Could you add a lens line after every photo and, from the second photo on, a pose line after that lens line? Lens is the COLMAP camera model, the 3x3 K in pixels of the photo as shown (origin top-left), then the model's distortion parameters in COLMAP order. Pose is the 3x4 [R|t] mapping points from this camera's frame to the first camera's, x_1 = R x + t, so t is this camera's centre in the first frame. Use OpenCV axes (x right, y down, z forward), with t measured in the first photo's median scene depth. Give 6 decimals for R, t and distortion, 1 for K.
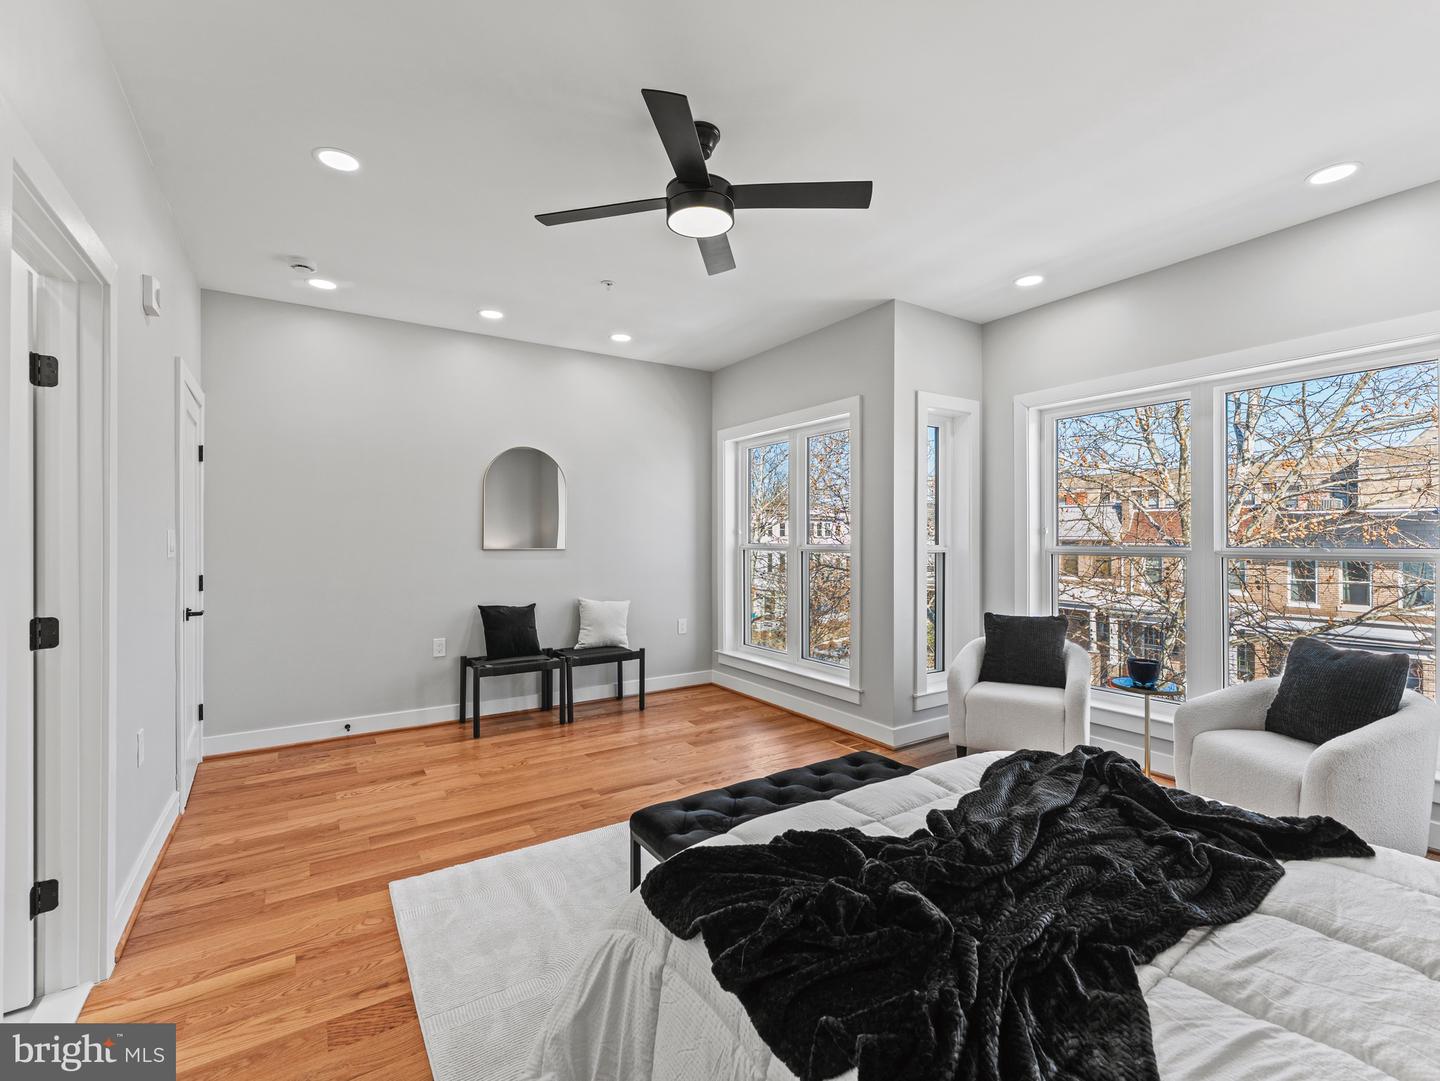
lens RADIAL K [[649.9, 0, 730.1], [0, 649.9, 537.8], [0, 0, 1]] dist [0.001180, 0.000457]
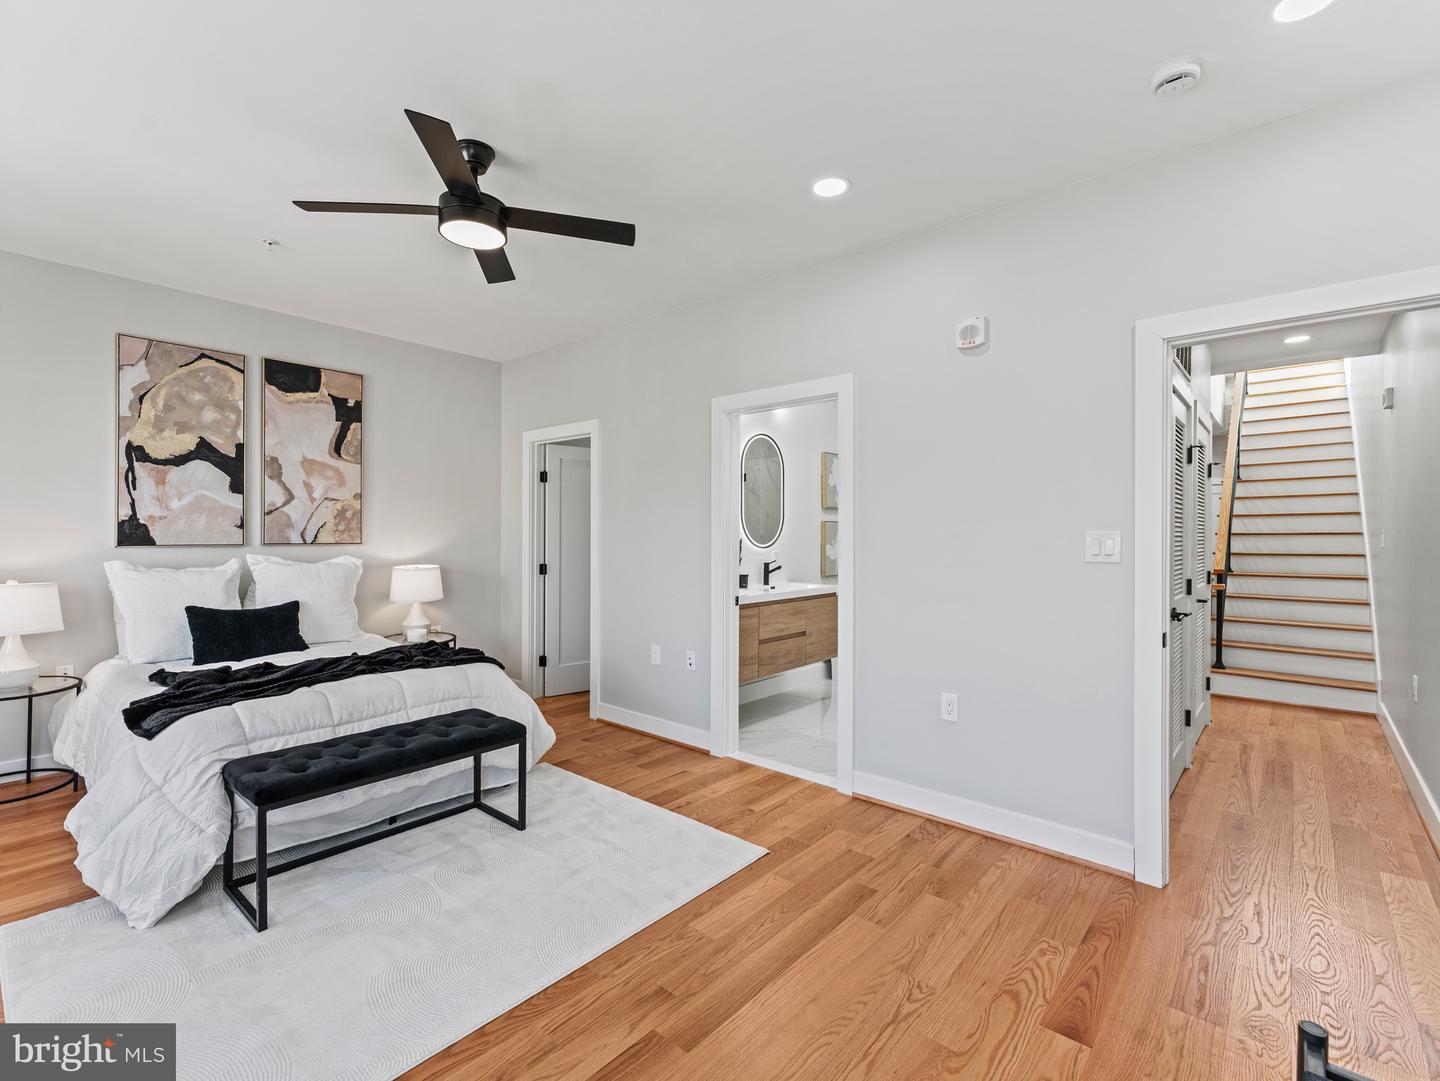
lens RADIAL K [[649.9, 0, 723.7], [0, 649.9, 537.8], [0, 0, 1]] dist [0.001180, 0.000457]
pose [[-0.962783, -0.003459, -0.270253, -0.088265], [-0.004728, 0.999981, 0.004044, -0.002652], [0.270234, 0.005171, -0.962781, 1.208917]]
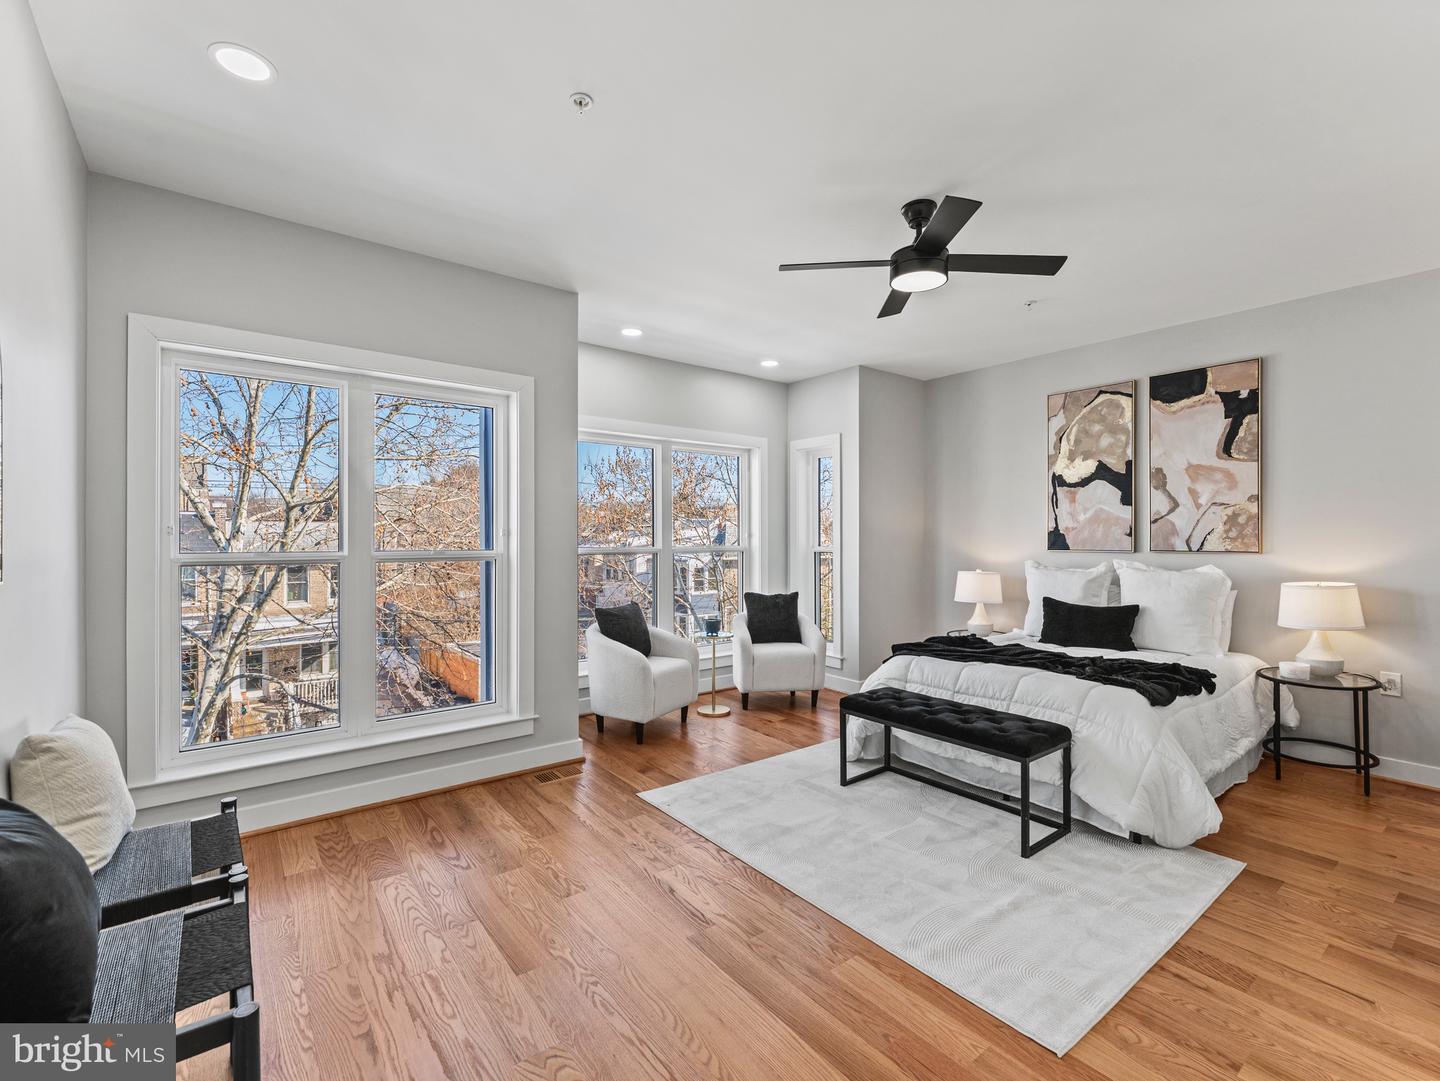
lens RADIAL K [[649.9, 0, 723.9], [0, 649.9, 538.8], [0, 0, 1]] dist [0.001180, 0.000457]
pose [[-0.082499, -0.000797, 0.996591, -0.694126], [-0.003063, 0.999995, 0.000546, -0.003800], [-0.996586, -0.003008, -0.082501, 0.834692]]
